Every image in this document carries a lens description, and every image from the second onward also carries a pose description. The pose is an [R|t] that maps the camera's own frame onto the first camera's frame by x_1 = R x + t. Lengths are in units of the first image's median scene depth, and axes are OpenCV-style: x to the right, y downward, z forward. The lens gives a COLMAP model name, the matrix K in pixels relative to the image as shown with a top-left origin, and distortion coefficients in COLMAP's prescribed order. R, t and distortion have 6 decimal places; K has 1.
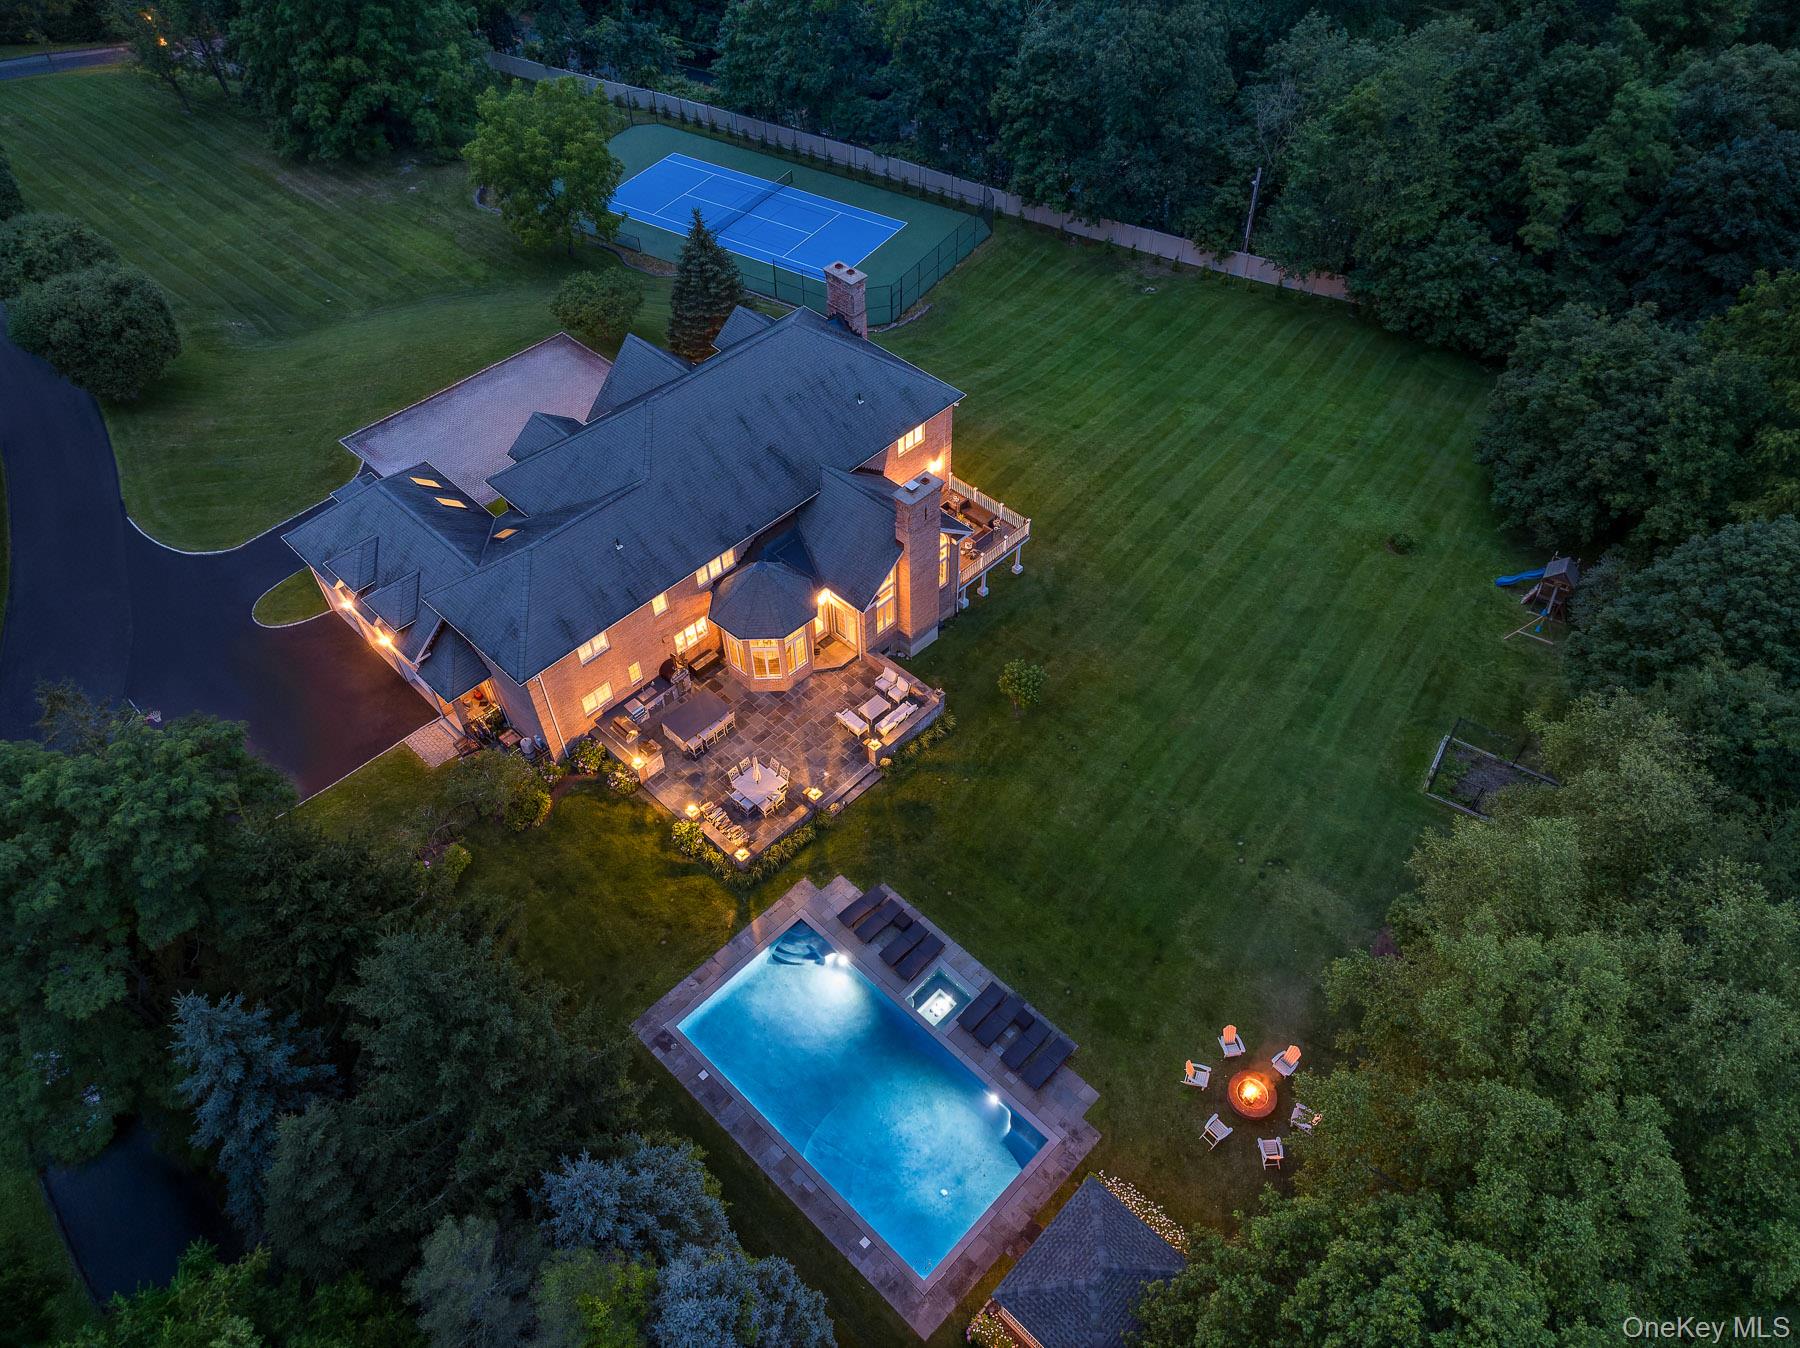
lens RADIAL K [[1223.3, 0, 899.3], [0, 1223.3, 665.0], [0, 0, 1]] dist [-0.000492, 0.000476]
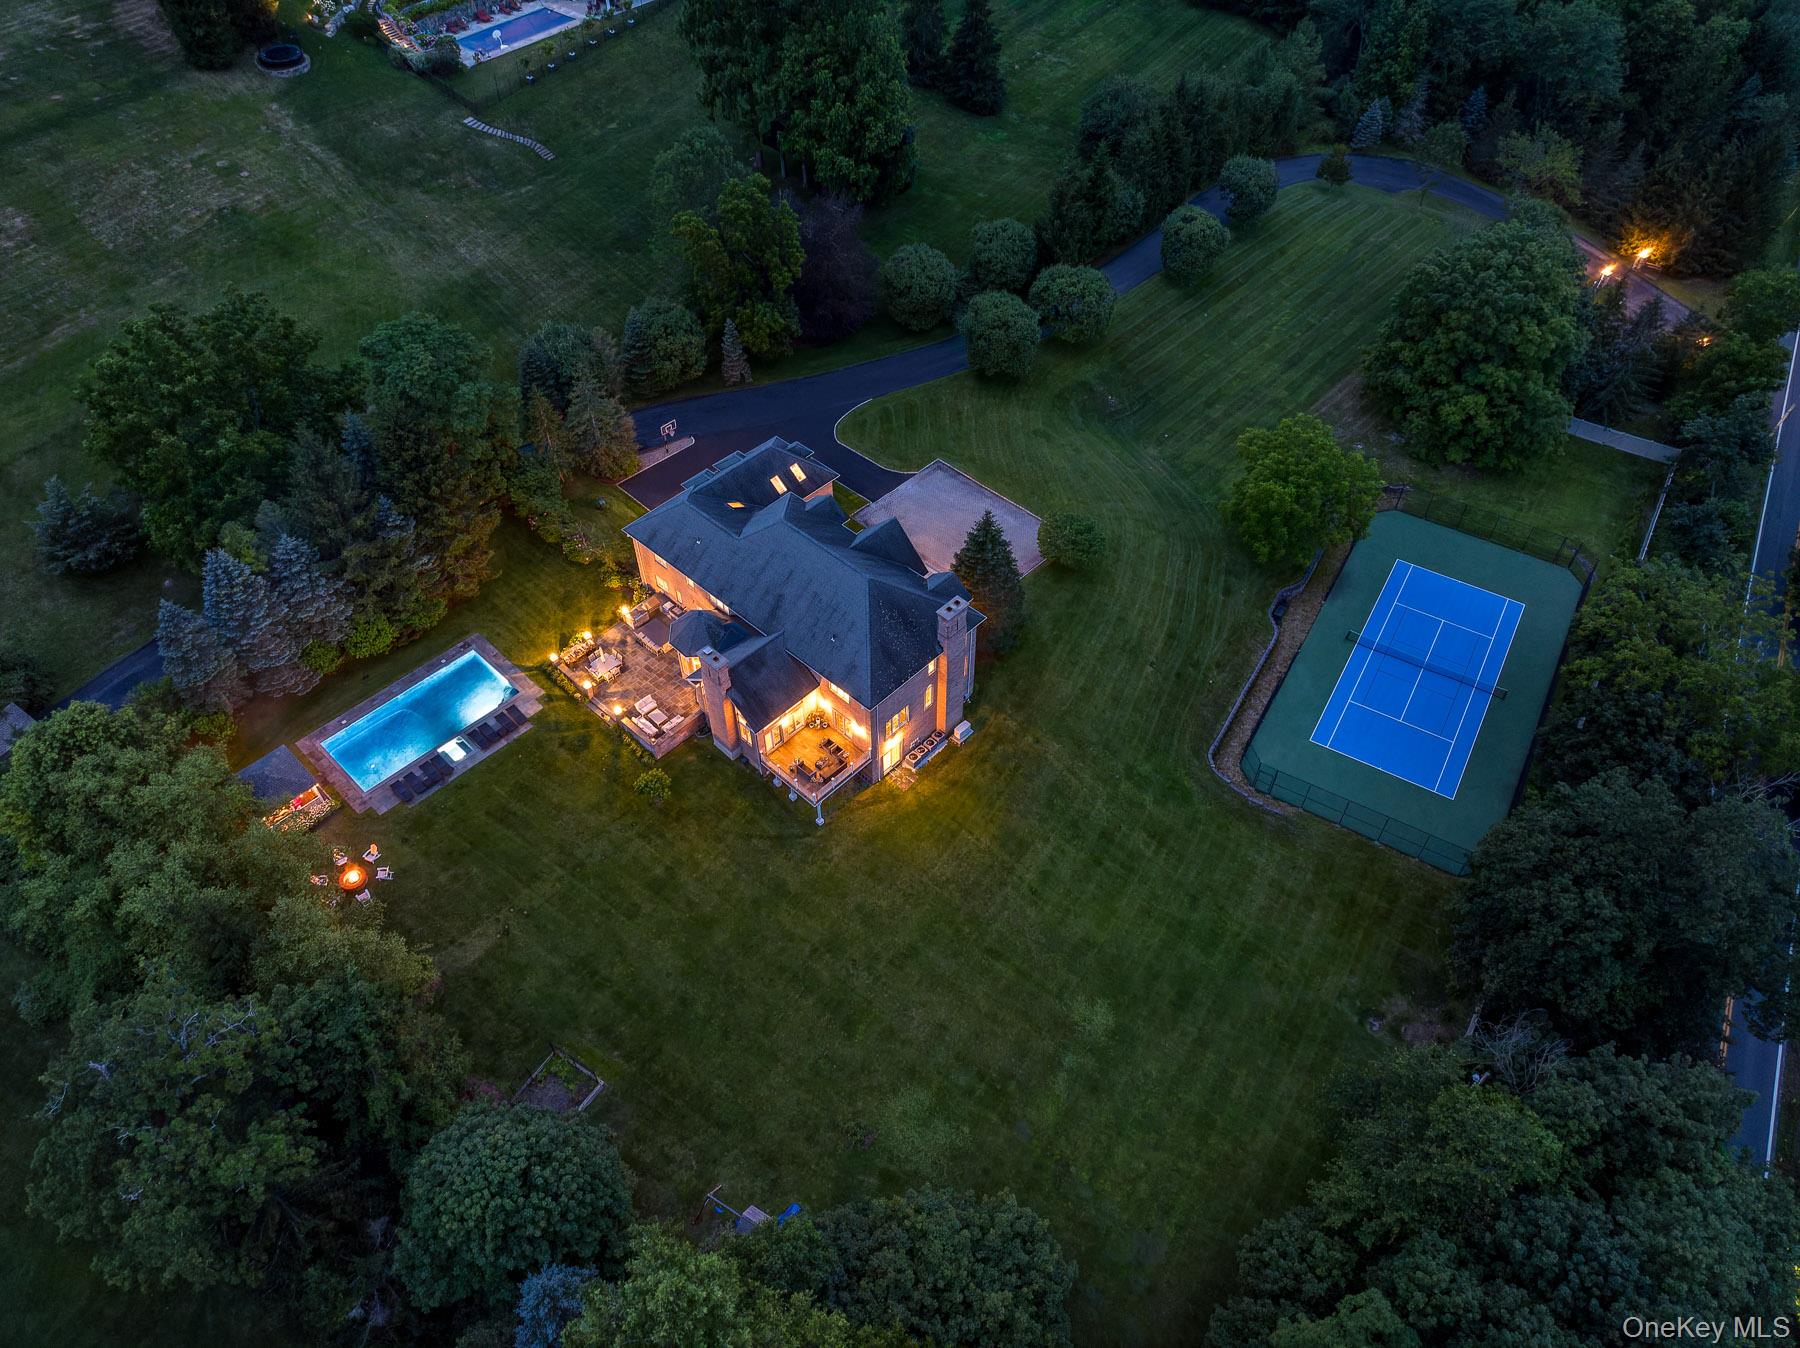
lens RADIAL K [[1223.3, 0, 899.3], [0, 1223.3, 665.0], [0, 0, 1]] dist [-0.000492, 0.000476]
pose [[0.000414, 0.751908, -0.659268, 1.089955], [-0.730400, 0.450520, 0.513368, -1.161239], [0.683019, 0.481317, 0.549380, 0.337997]]
